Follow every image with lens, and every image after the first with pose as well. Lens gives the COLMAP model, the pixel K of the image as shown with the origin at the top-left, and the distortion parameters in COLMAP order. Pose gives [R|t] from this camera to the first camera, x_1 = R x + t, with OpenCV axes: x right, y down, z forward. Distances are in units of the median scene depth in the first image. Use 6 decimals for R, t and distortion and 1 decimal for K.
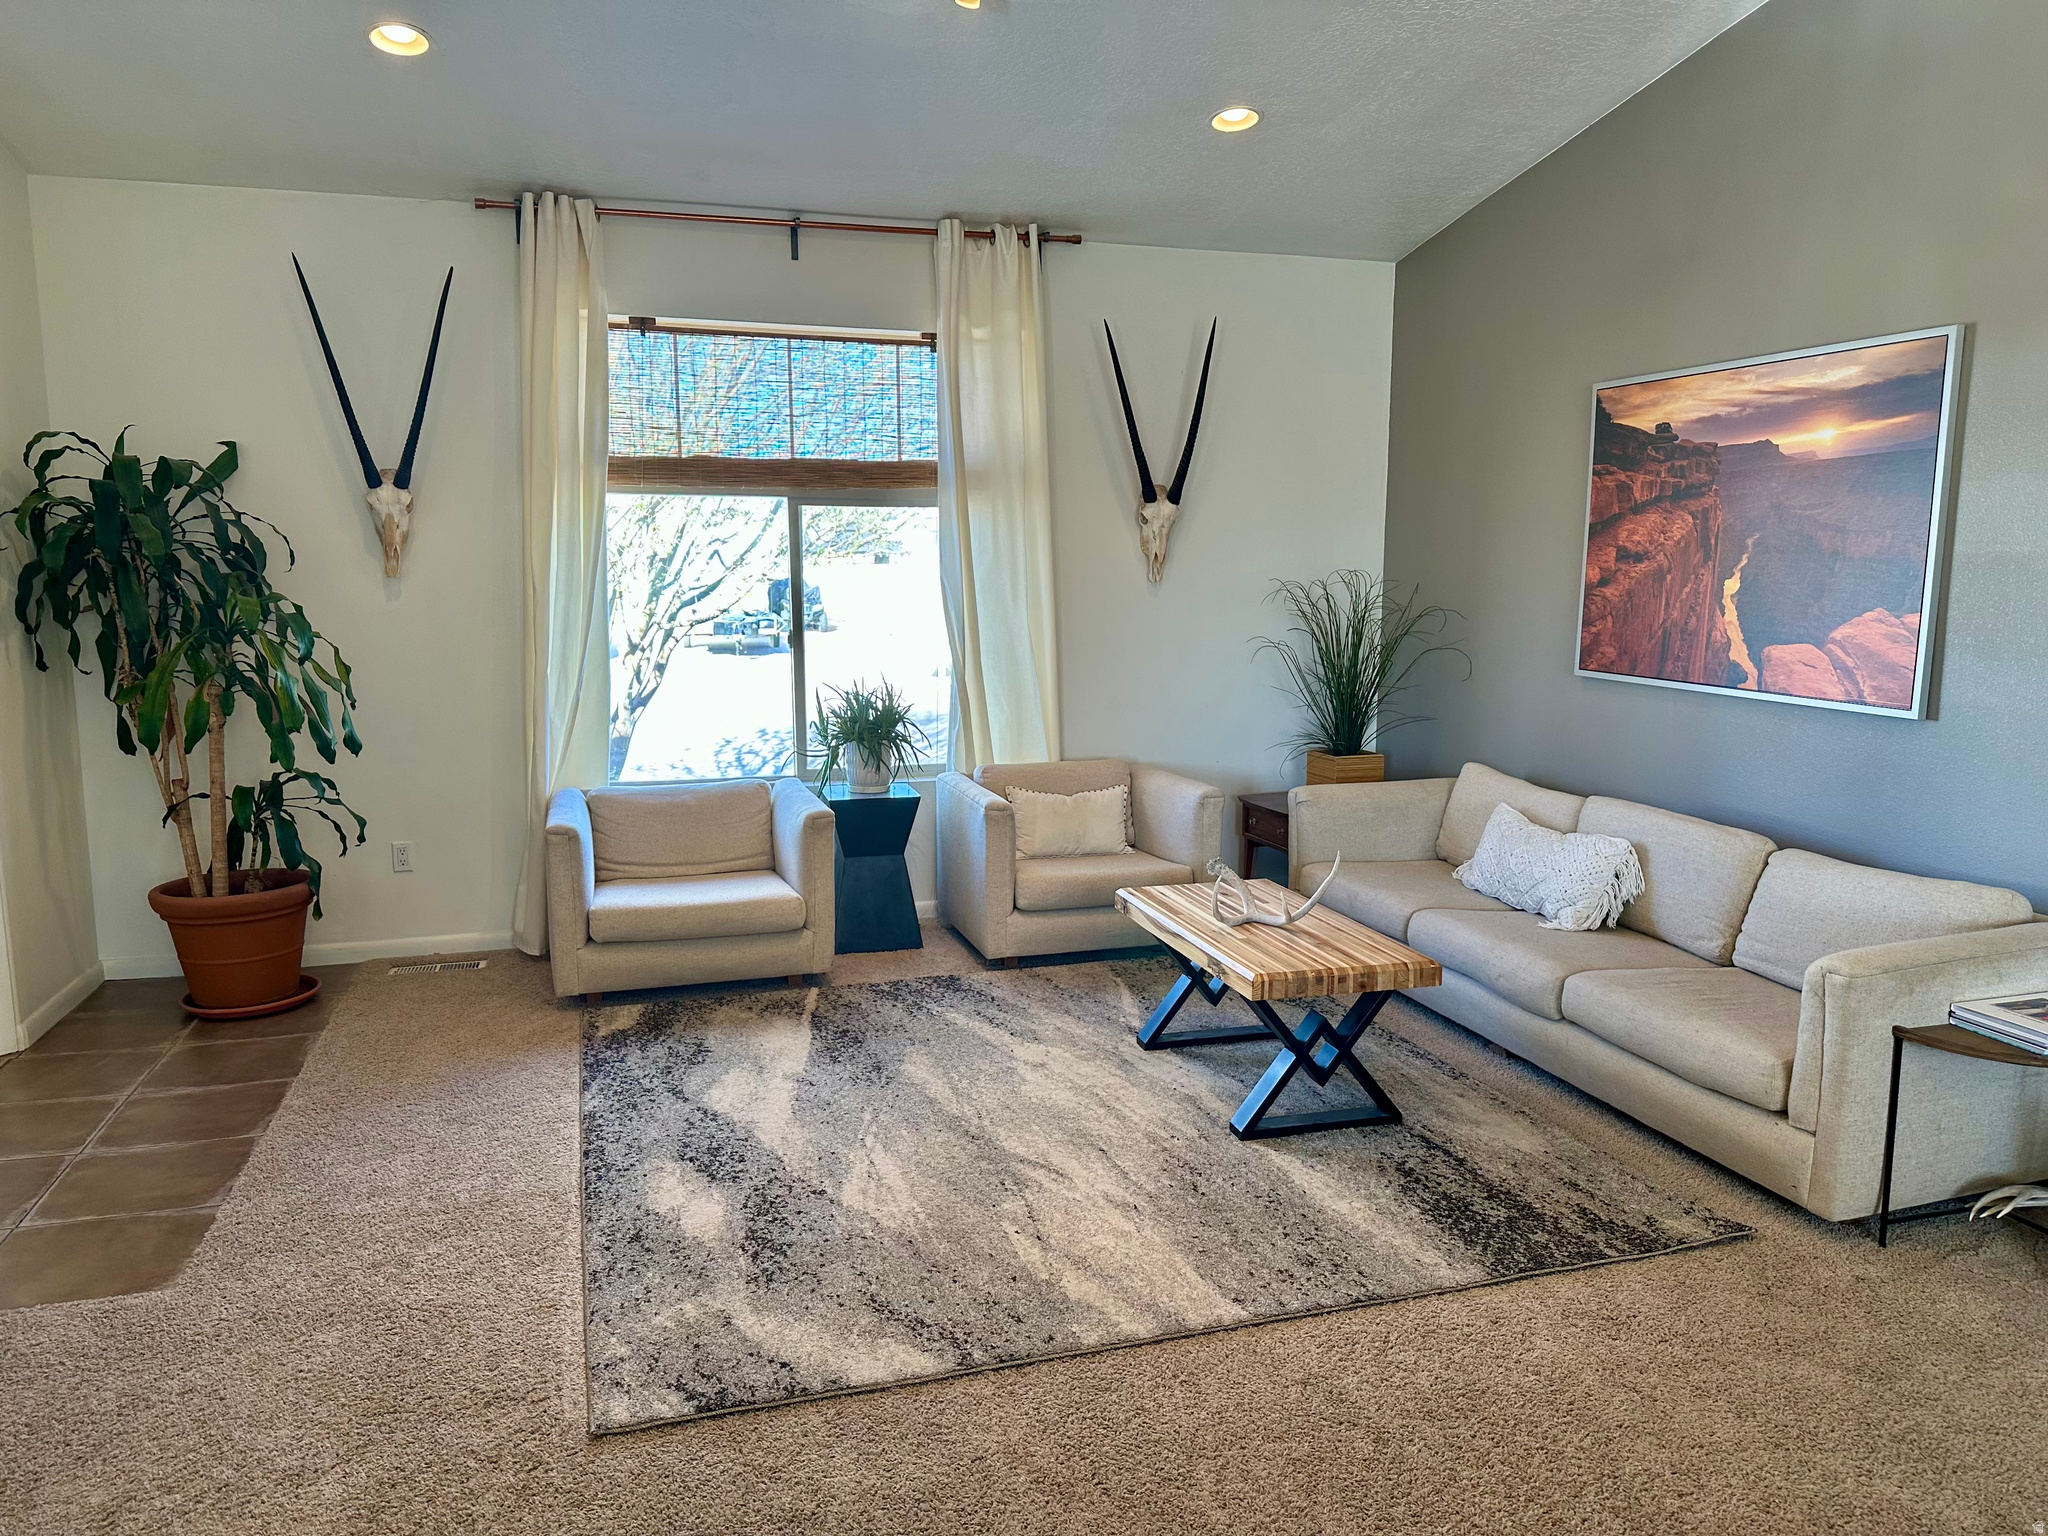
lens RADIAL K [[1482.1, 0, 1025.3], [0, 1482.1, 758.1], [0, 0, 1]] dist [0.059909, -0.018080]
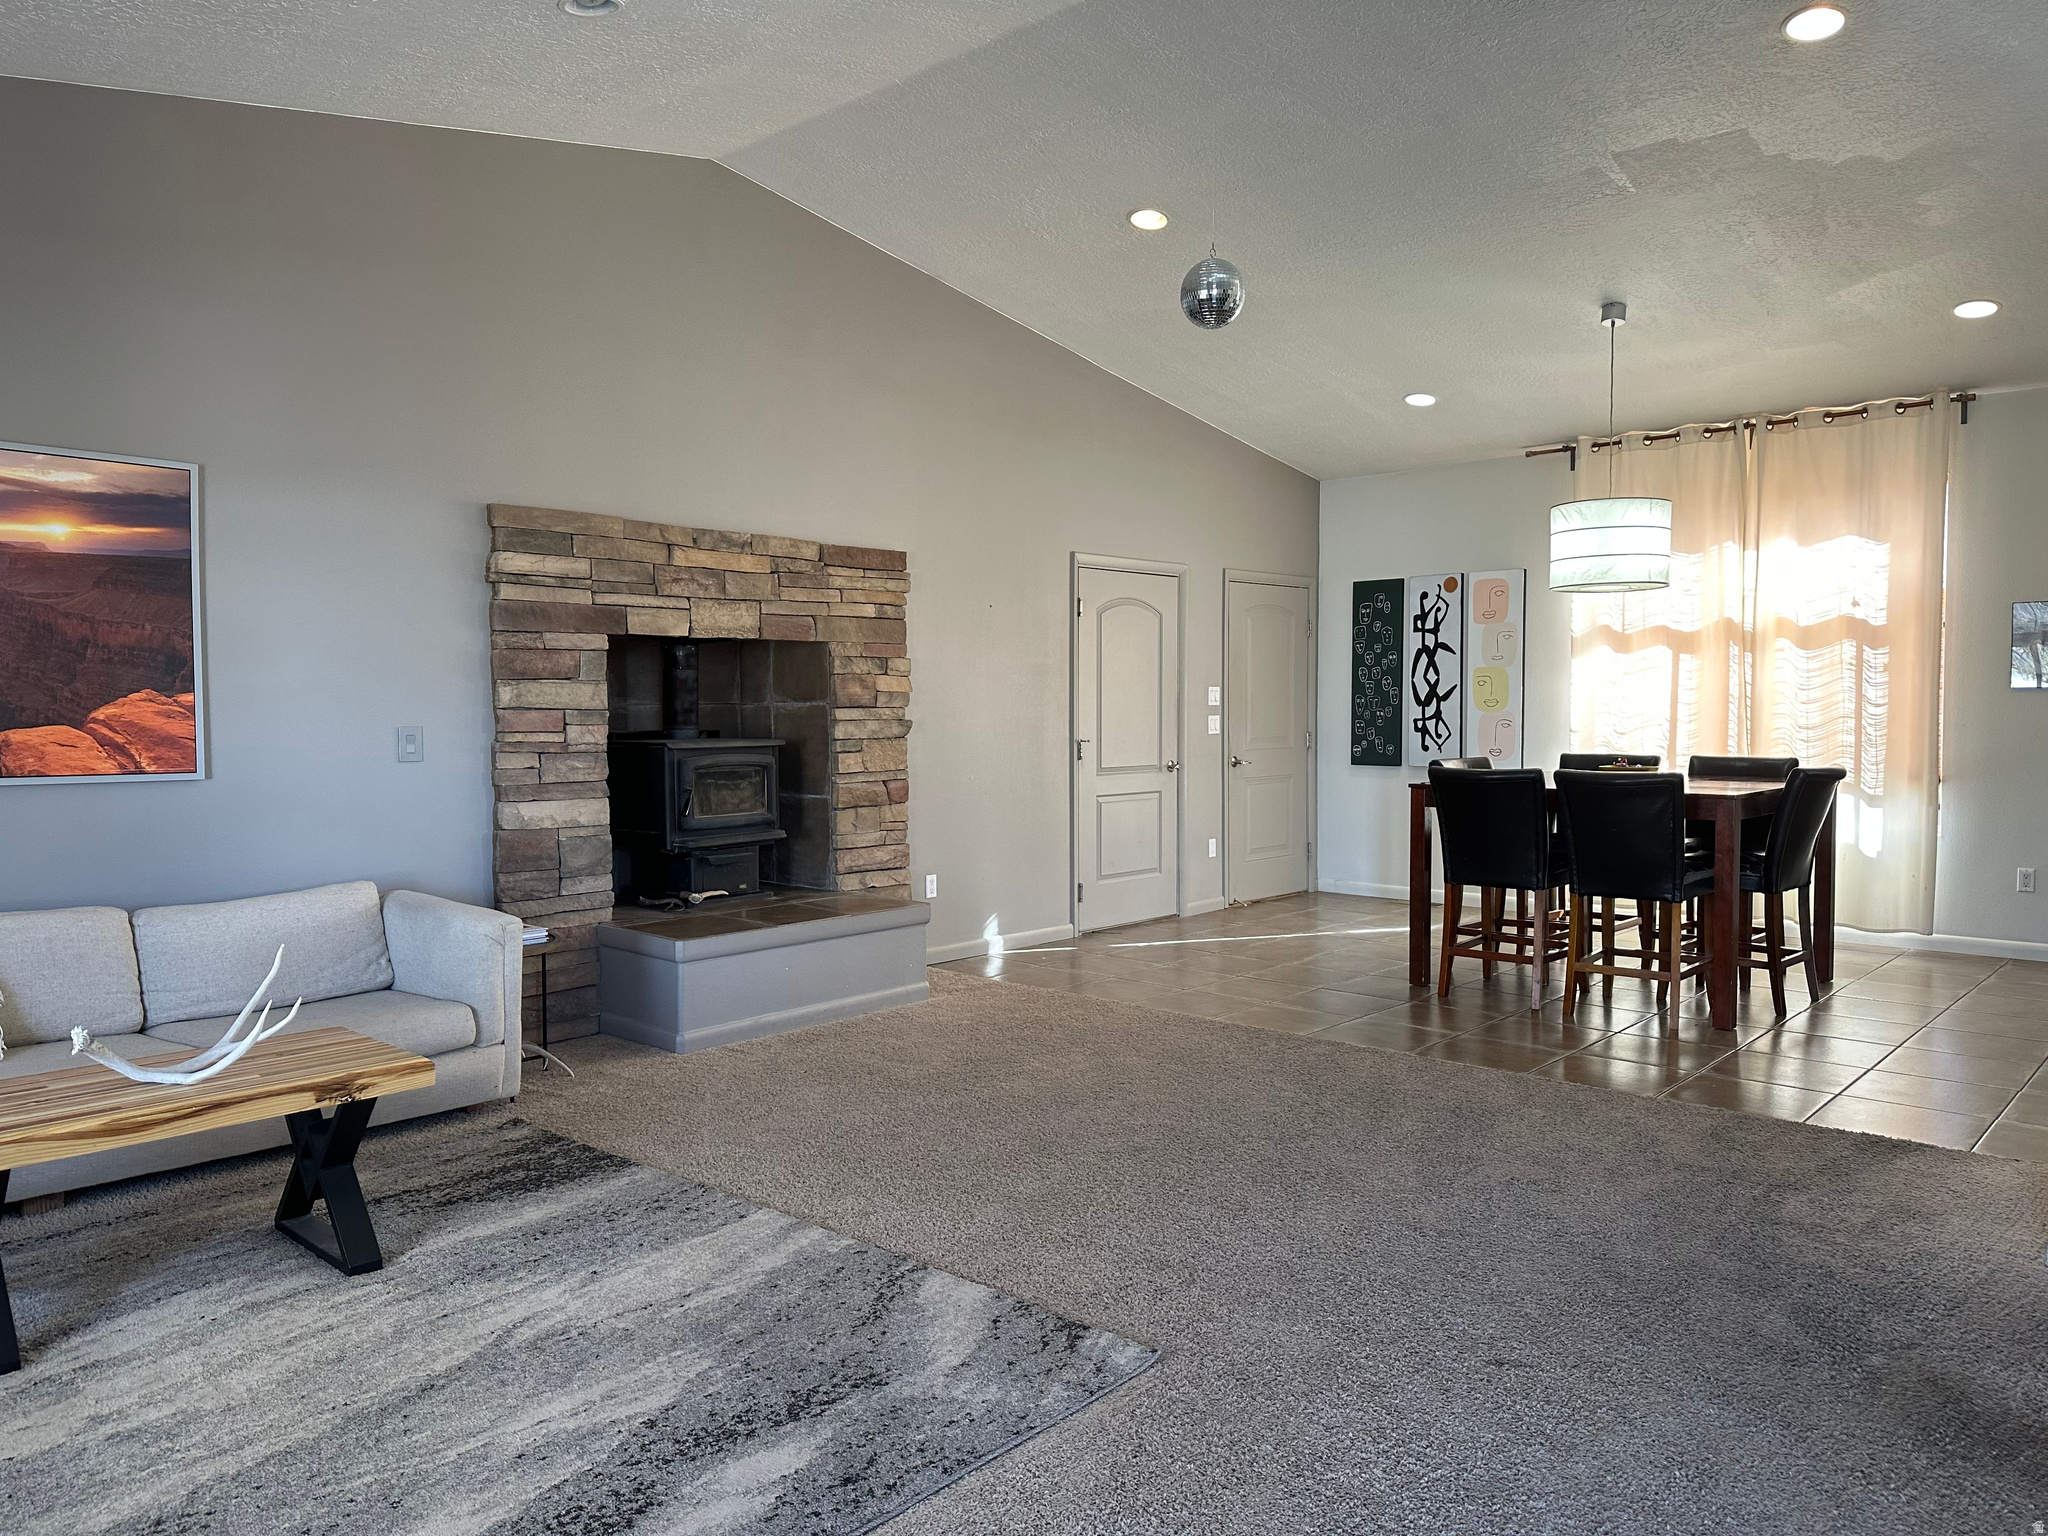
lens RADIAL K [[1482.1, 0, 1025.7], [0, 1482.1, 773.7], [0, 0, 1]] dist [0.059909, -0.018080]
pose [[-0.526633, -0.033771, 0.849422, -0.811129], [0.121863, 0.985891, 0.114751, -0.090904], [-0.841313, 0.163944, -0.515088, 1.092266]]
